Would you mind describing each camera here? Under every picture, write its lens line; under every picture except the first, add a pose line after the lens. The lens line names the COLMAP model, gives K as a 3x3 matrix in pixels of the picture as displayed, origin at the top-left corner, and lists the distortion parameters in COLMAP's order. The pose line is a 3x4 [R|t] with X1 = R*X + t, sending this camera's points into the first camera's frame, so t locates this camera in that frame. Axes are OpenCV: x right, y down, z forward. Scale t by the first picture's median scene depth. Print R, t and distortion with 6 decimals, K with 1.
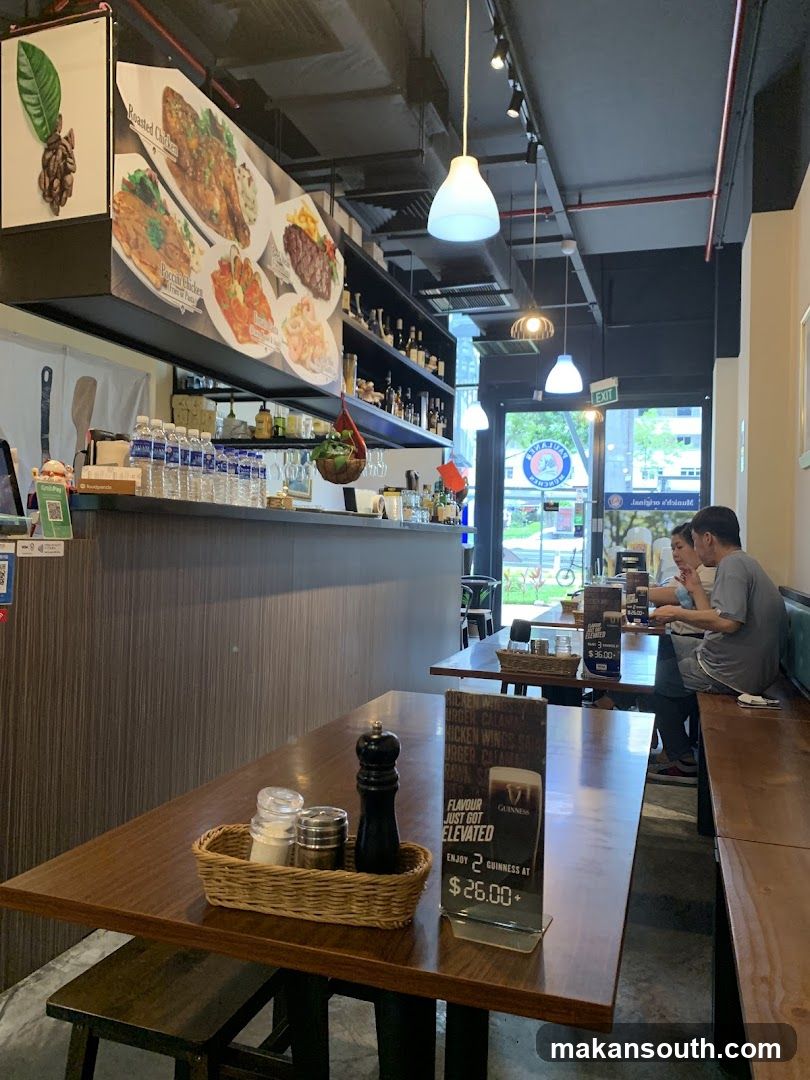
lens RADIAL K [[837.8, 0, 403.3], [0, 837.8, 541.8], [0, 0, 1]] dist [-0.000022, 0.012641]
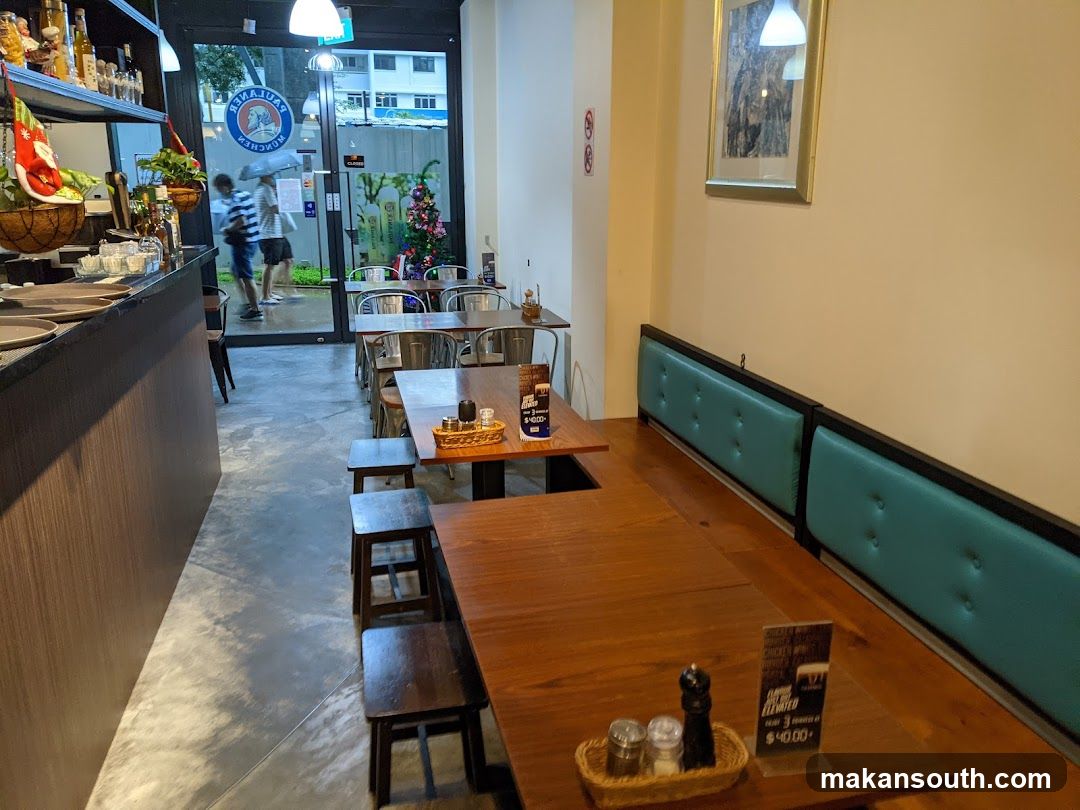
lens RADIAL K [[837.8, 0, 536.2], [0, 837.8, 407.9], [0, 0, 1]] dist [-0.000022, 0.012641]
pose [[0.850657, -0.159224, 0.501030, -0.106031], [0.011179, 0.958295, 0.285561, -0.152682], [-0.525603, -0.237313, 0.816960, 0.479159]]
